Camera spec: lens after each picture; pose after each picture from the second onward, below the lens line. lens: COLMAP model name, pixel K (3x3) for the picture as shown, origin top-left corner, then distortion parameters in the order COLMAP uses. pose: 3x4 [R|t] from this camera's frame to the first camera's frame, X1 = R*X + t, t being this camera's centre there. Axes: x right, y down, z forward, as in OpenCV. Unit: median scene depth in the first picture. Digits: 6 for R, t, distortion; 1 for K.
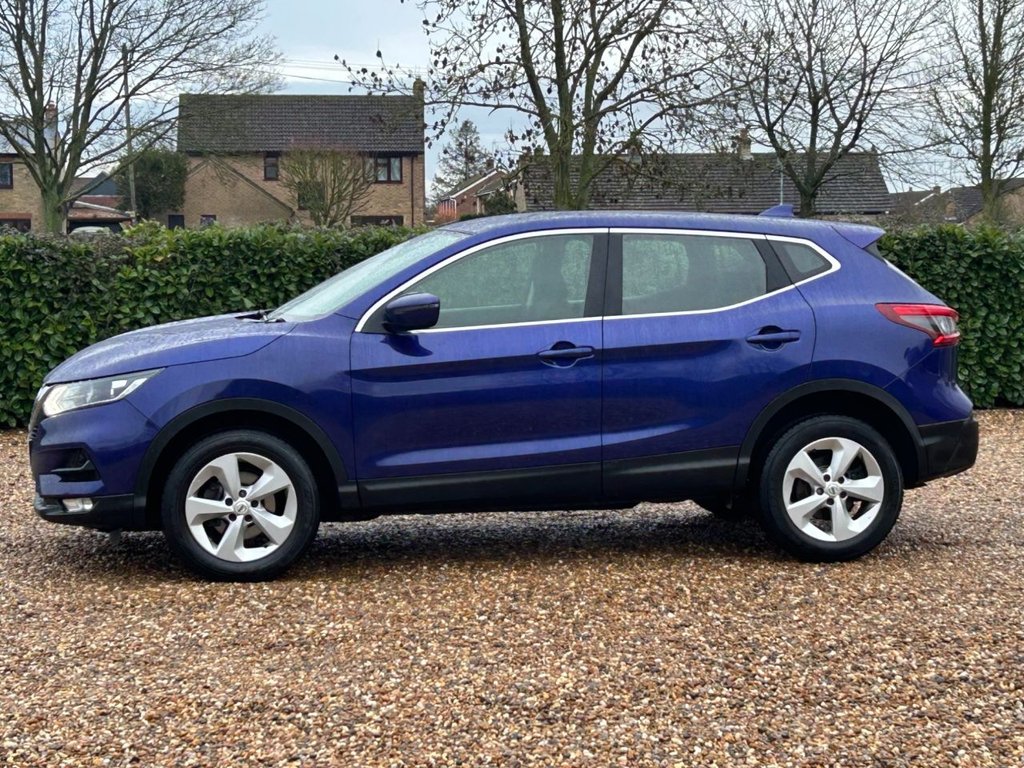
lens RADIAL K [[2087.0, 0, 512.0], [0, 2087.0, 384.0], [0, 0, 1]] dist [0.220988, -0.742935]
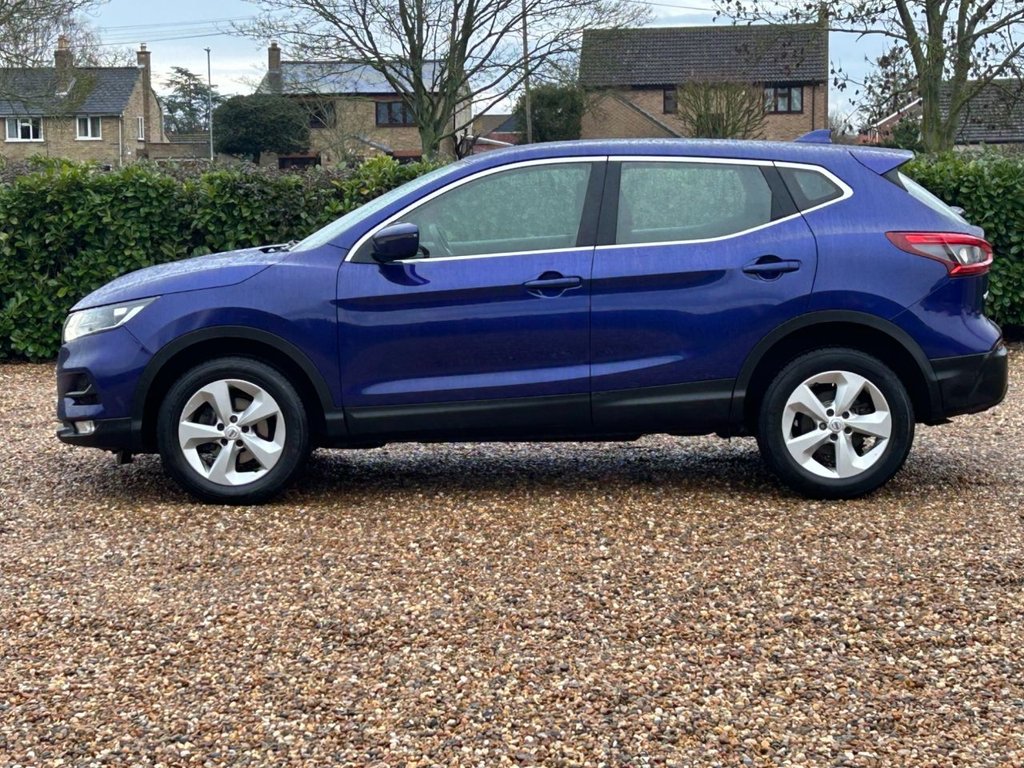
lens RADIAL K [[2087.0, 0, 512.0], [0, 2087.0, 384.0], [0, 0, 1]] dist [0.220988, -0.742935]
pose [[0.979024, 0.012166, -0.203380, 0.205471], [-0.005724, 0.999464, 0.032235, 0.001200], [0.203663, -0.030394, 0.978569, 0.023529]]
